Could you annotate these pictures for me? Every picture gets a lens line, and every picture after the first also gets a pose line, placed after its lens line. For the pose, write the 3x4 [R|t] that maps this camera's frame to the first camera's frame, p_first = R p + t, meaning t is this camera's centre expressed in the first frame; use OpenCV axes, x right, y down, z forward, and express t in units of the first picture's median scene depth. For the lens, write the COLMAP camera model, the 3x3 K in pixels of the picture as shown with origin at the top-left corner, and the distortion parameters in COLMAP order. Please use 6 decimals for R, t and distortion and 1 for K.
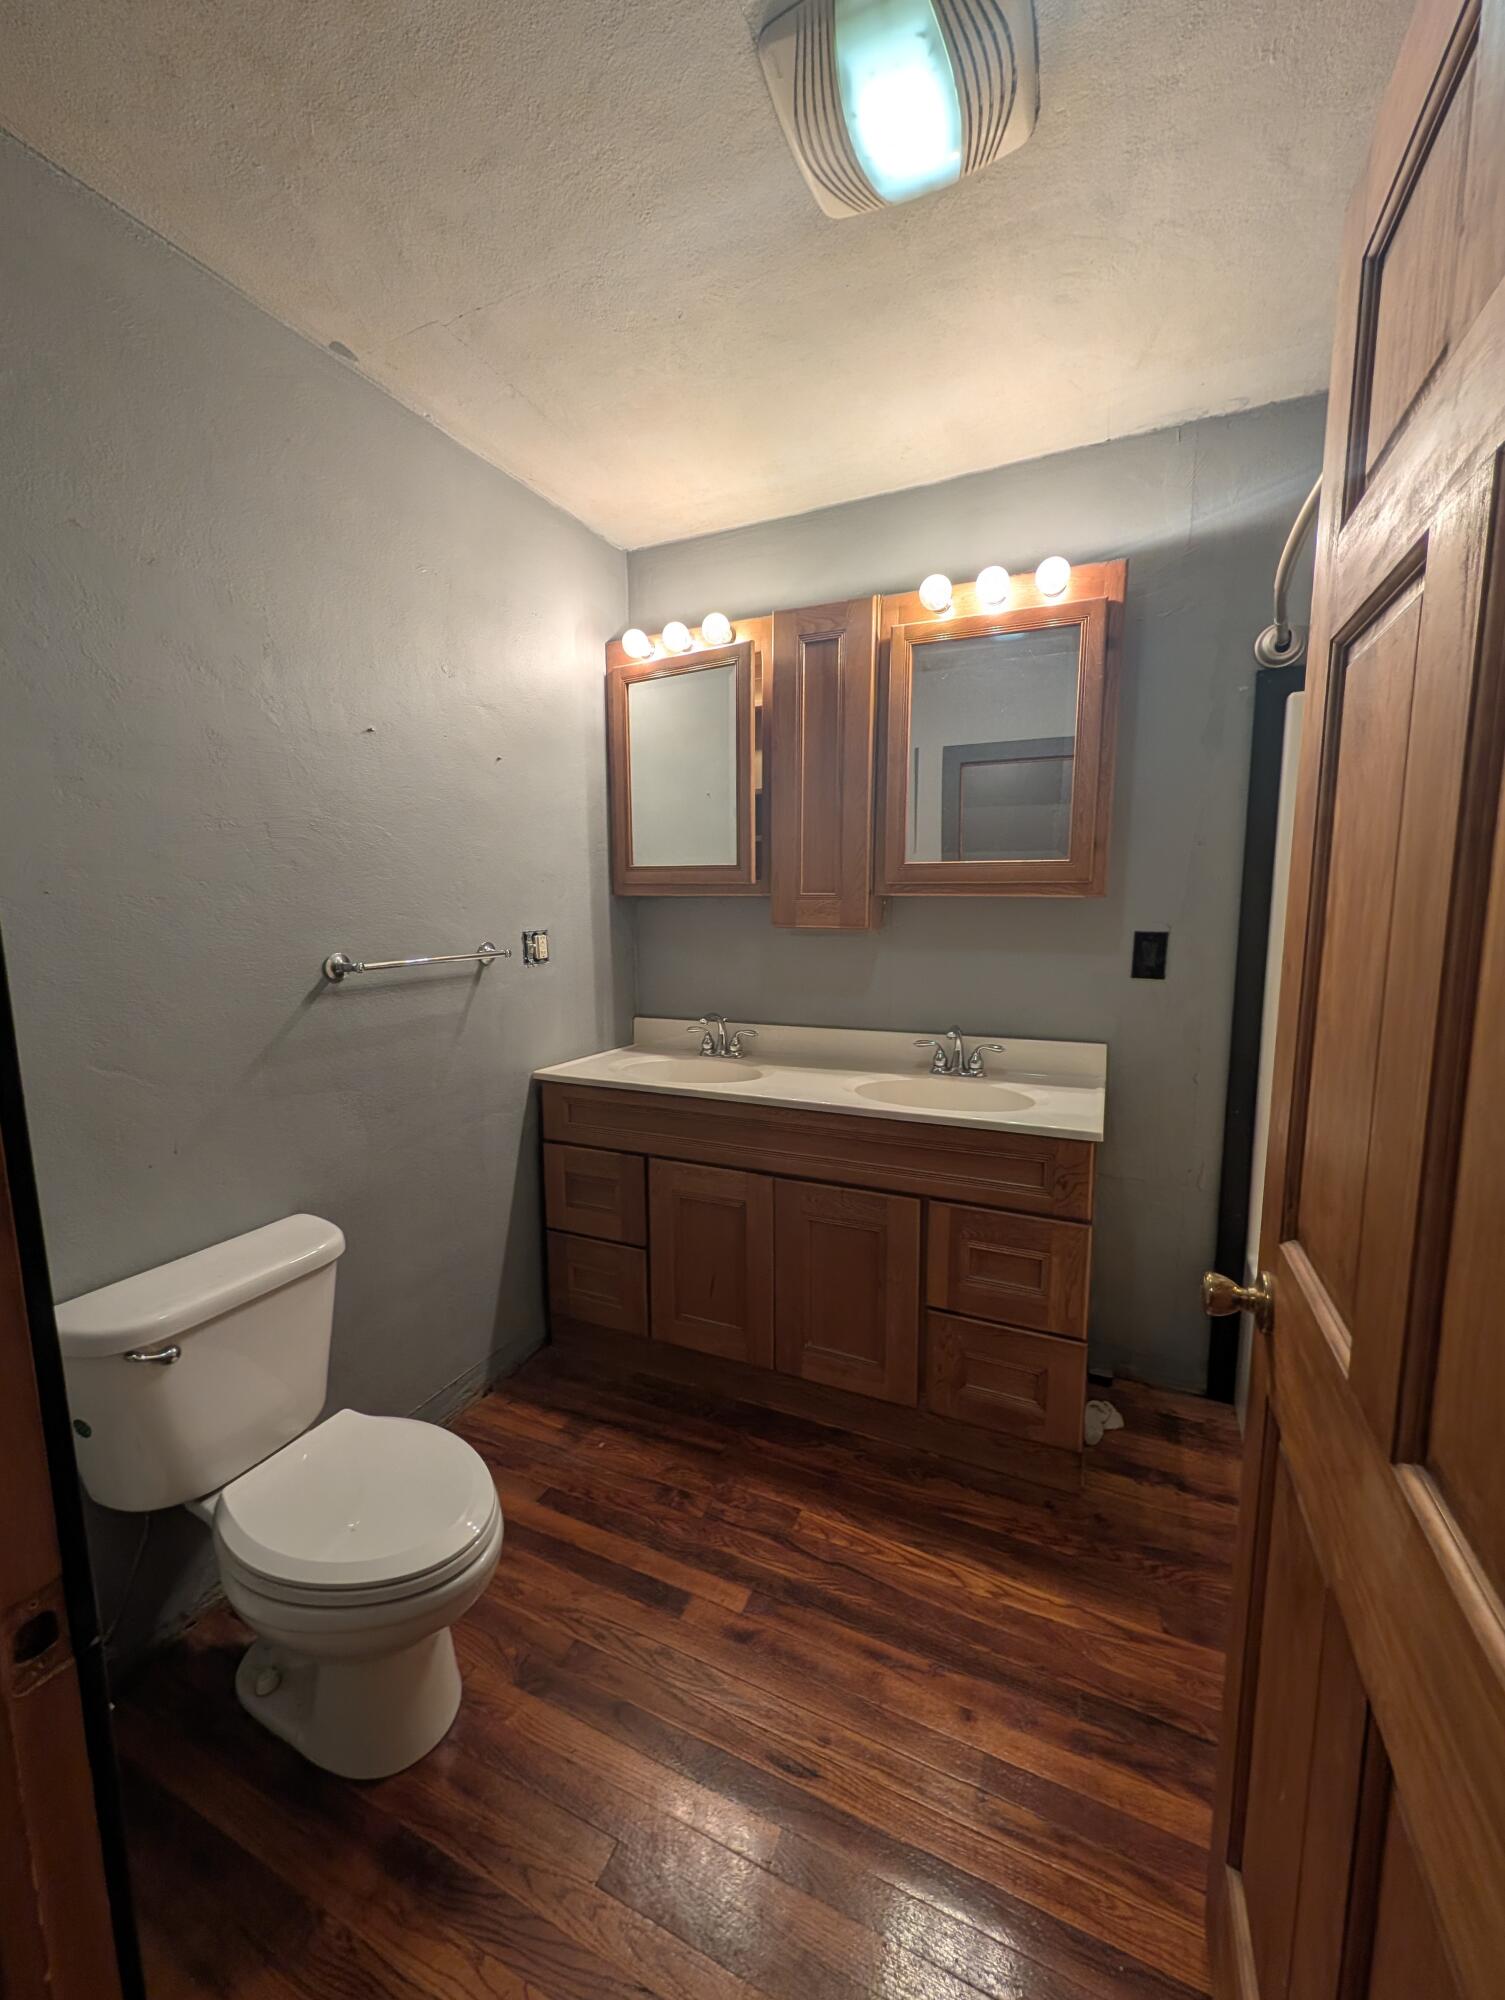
lens RADIAL K [[767.9, 0, 754.1], [0, 767.9, 995.6], [0, 0, 1]] dist [0.003326, -0.000232]
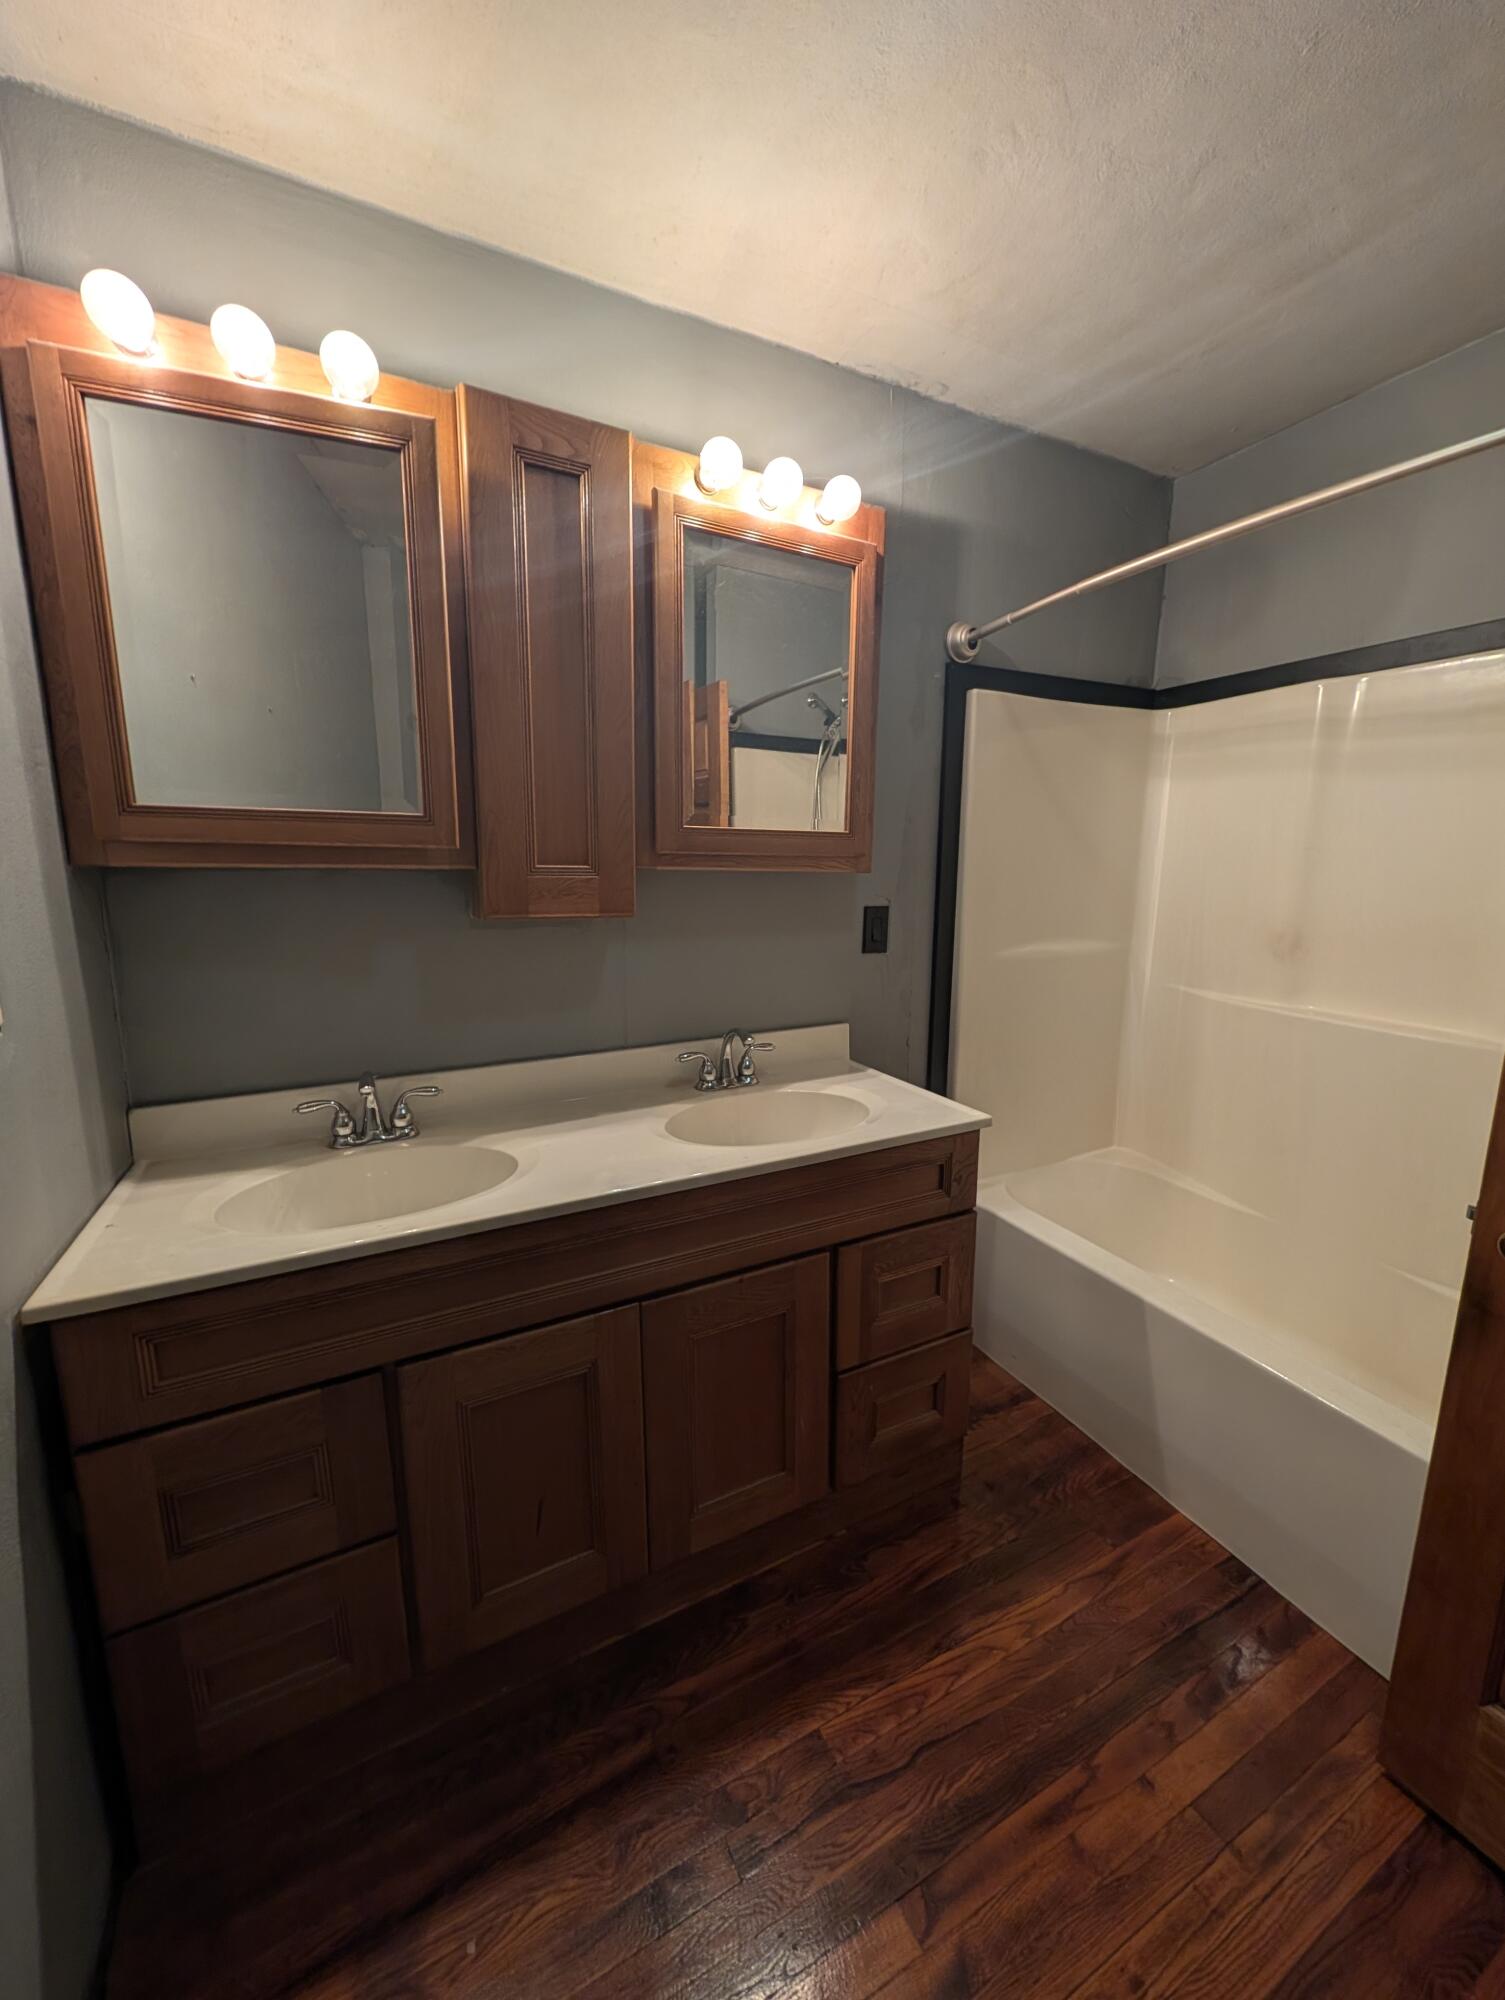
lens RADIAL K [[767.9, 0, 753.4], [0, 767.9, 997.8], [0, 0, 1]] dist [0.003326, -0.000232]
pose [[0.620493, -0.129455, 0.773453, -0.391566], [0.091887, 0.991489, 0.092233, -0.074043], [-0.778810, 0.013840, 0.627107, 0.512258]]
